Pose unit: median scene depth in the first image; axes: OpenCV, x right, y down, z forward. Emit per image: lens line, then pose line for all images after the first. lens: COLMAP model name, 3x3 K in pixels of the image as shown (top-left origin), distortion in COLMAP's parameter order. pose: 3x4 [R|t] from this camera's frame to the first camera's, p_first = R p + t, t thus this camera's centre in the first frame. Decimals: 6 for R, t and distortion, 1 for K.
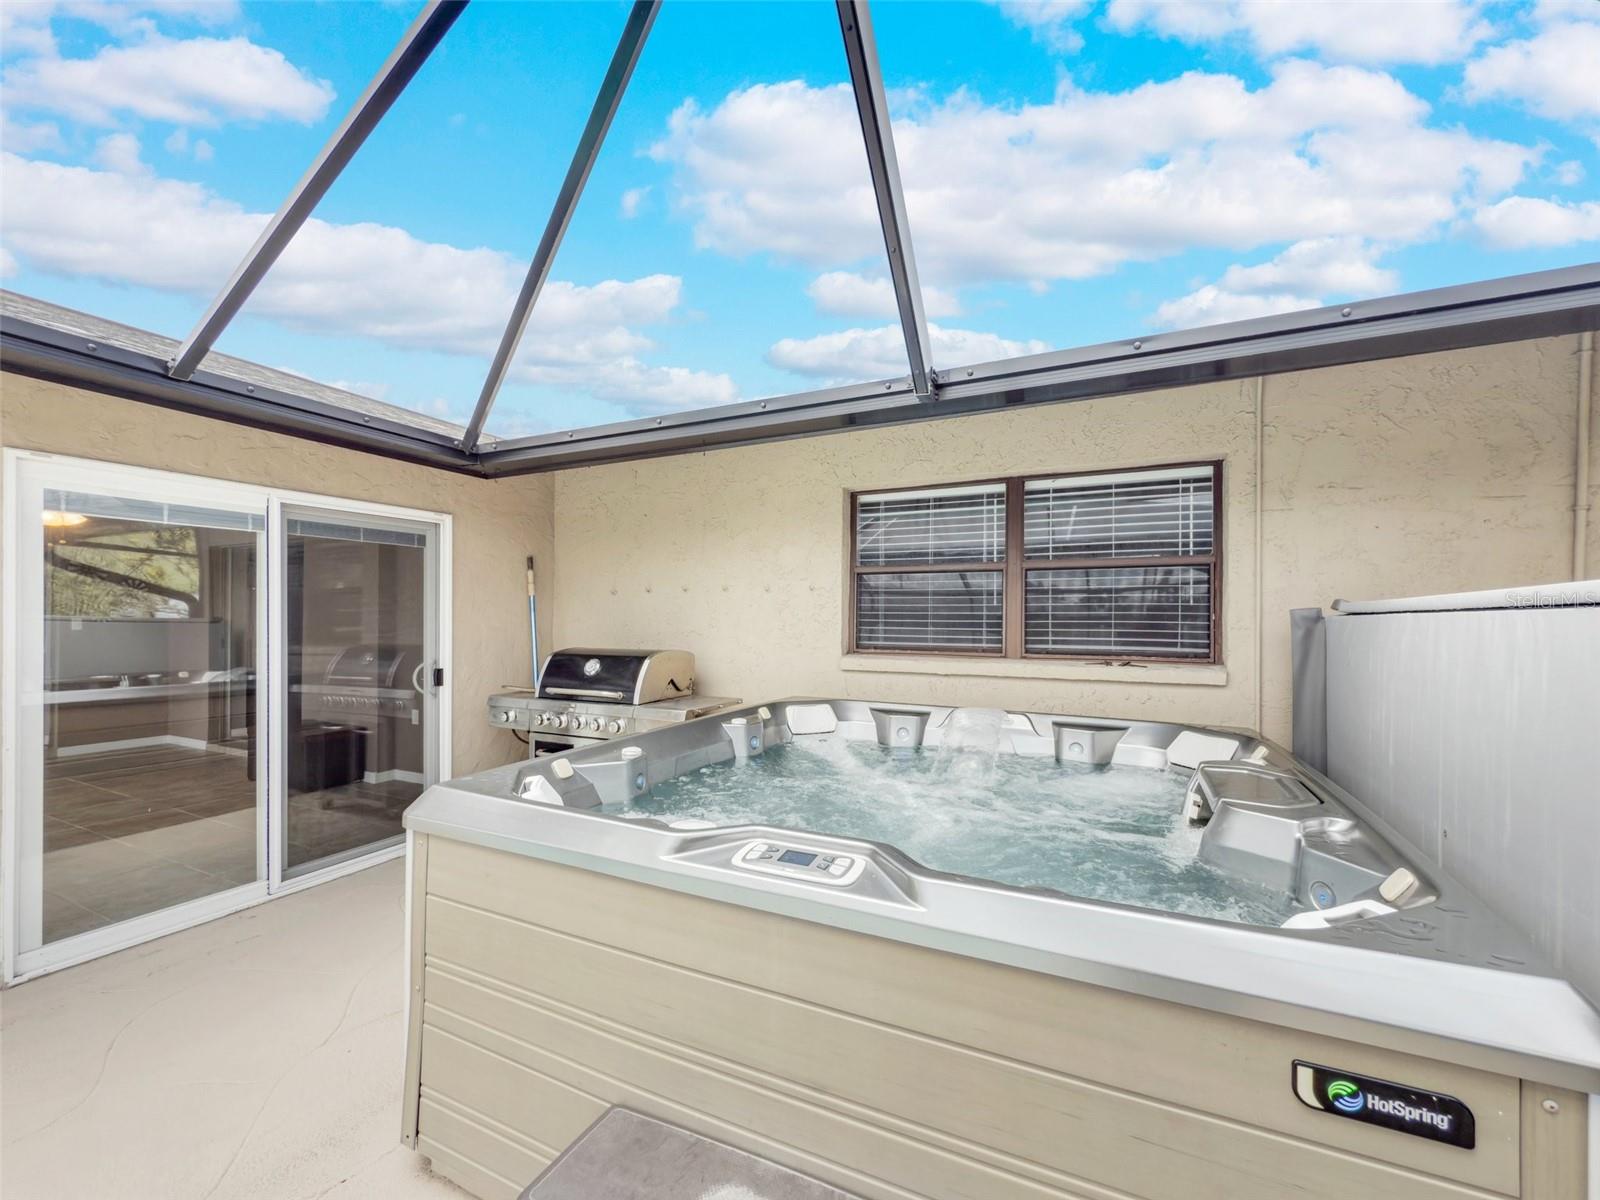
lens RADIAL K [[655.4, 0, 807.1], [0, 655.4, 608.5], [0, 0, 1]] dist [-0.000689, 0.000287]
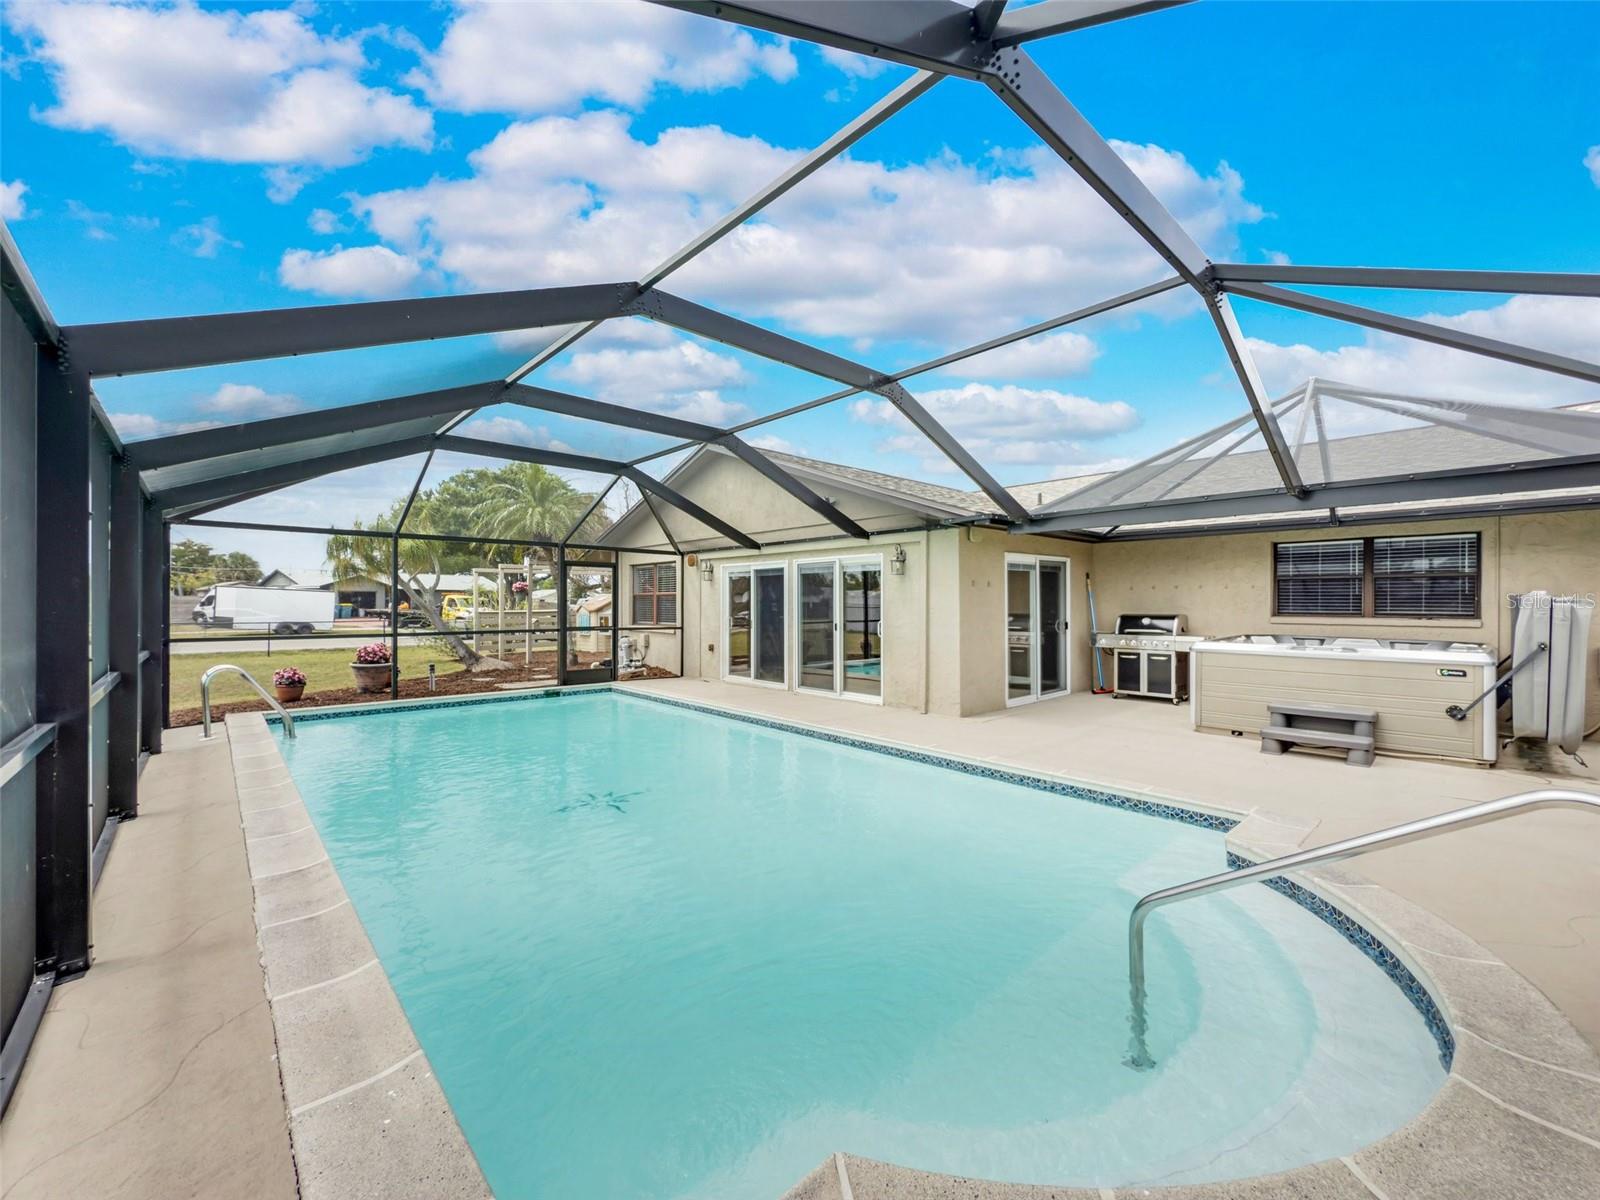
lens RADIAL K [[655.4, 0, 792.9], [0, 655.4, 591.7], [0, 0, 1]] dist [-0.000689, 0.000287]
pose [[0.926370, -0.009396, -0.376498, -0.722480], [0.008062, 0.999954, -0.005118, -0.018956], [0.376529, 0.001706, 0.926403, -1.983970]]
